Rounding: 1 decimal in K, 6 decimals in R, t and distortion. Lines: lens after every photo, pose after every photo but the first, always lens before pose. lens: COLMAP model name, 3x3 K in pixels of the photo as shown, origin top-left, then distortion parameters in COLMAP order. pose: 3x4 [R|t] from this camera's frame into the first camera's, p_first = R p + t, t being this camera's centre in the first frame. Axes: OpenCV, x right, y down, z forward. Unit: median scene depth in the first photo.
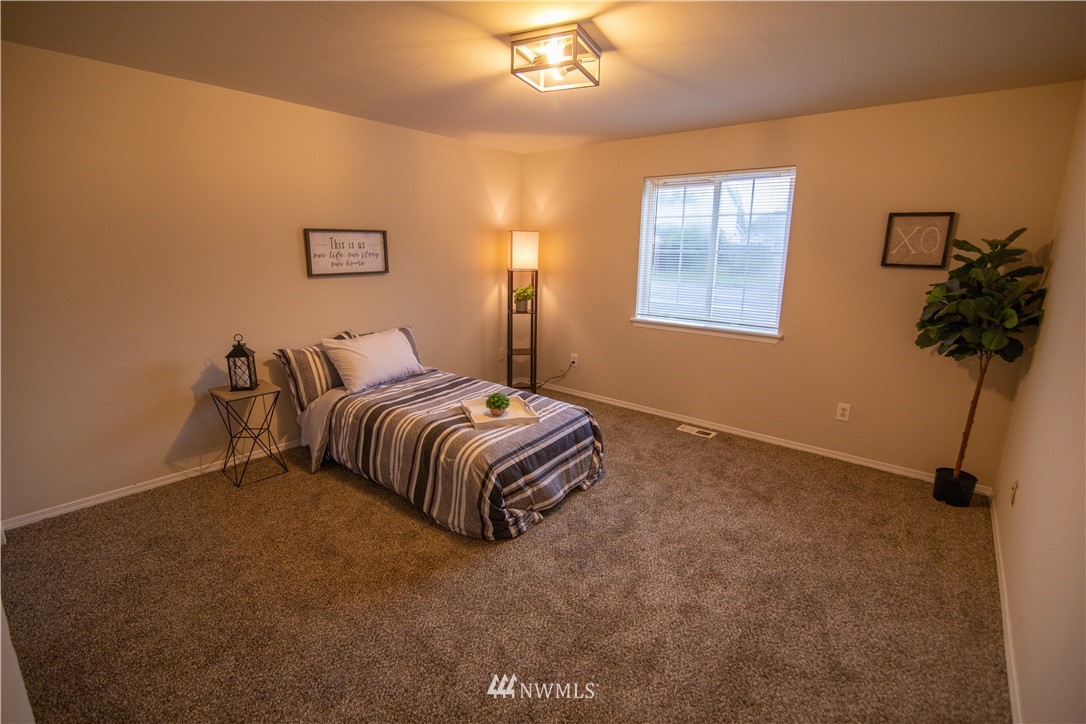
lens RADIAL K [[498.1, 0, 538.8], [0, 498.1, 356.6], [0, 0, 1]] dist [-0.018005, 0.000408]
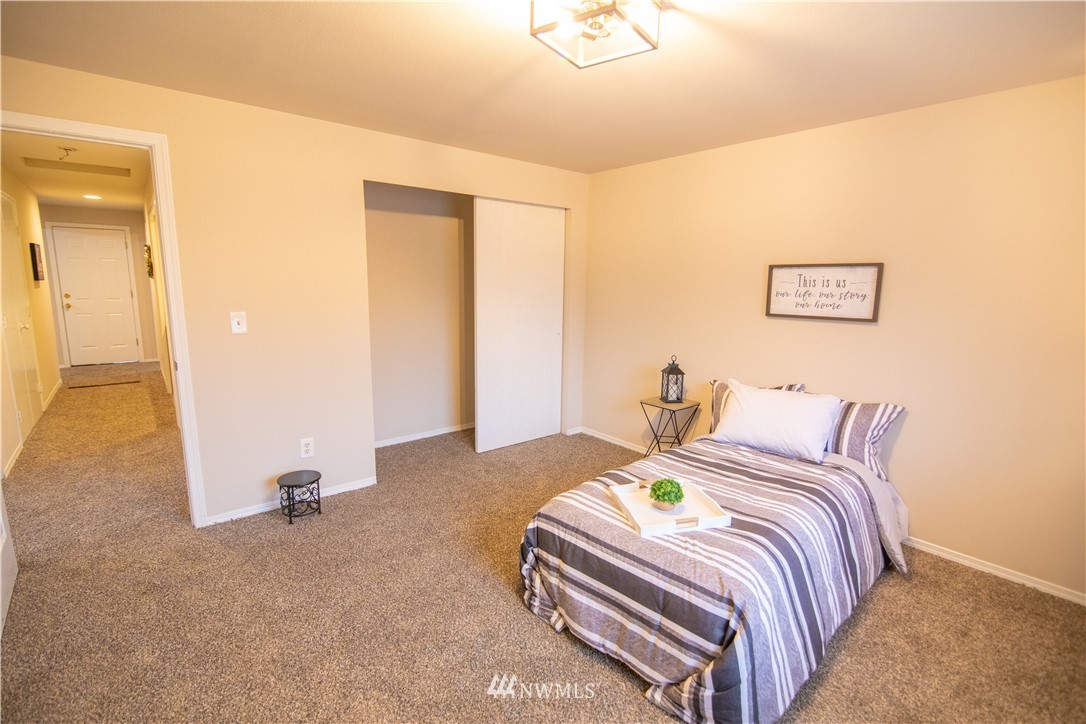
lens RADIAL K [[498.1, 0, 551.5], [0, 498.1, 361.6], [0, 0, 1]] dist [-0.018005, 0.000408]
pose [[-0.165686, 0.139492, -0.976263, 0.523750], [-0.233323, 0.956295, 0.176237, -0.148370], [0.958180, 0.256984, -0.125898, 0.748016]]
